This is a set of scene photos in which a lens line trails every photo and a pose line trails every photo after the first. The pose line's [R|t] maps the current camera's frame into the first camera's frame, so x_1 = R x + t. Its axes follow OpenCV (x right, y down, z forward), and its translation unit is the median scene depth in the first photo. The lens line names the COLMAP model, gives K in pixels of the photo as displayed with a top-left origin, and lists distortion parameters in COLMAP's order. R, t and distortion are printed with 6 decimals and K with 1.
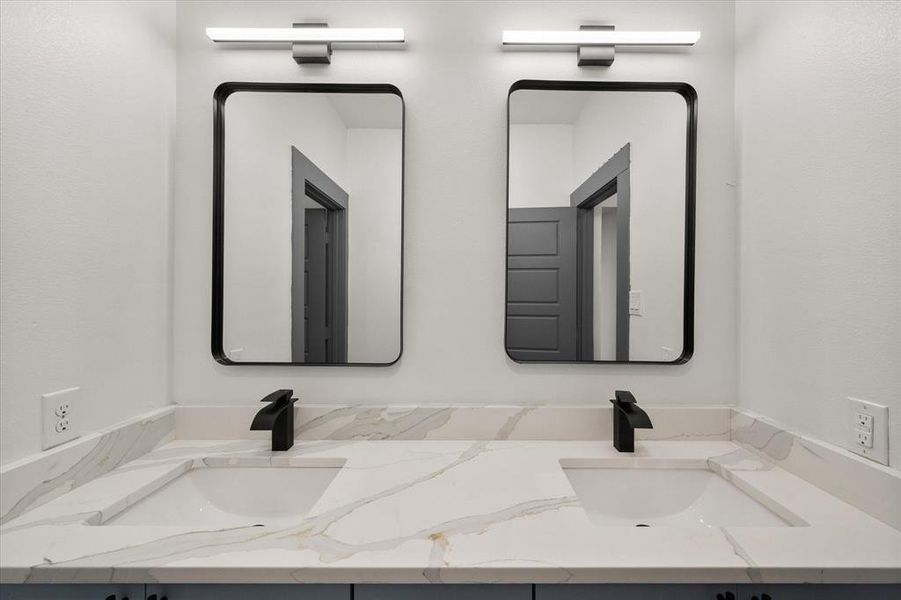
lens RADIAL K [[365.2, 0, 454.0], [0, 365.2, 285.1], [0, 0, 1]] dist [0.001292, 0.000269]
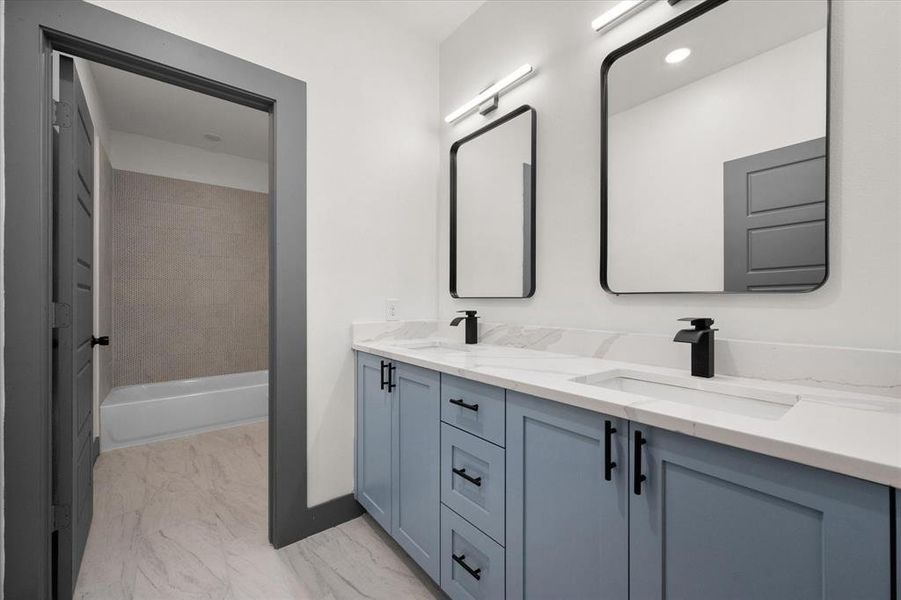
lens RADIAL K [[357.0, 0, 448.8], [0, 357.0, 296.0], [0, 0, 1]] dist [0.000315, 0.000009]
pose [[0.614790, -0.013834, -0.788570, 0.761711], [0.015877, 0.999861, -0.005163, 0.216009], [0.788531, -0.009346, 0.614924, -0.116750]]
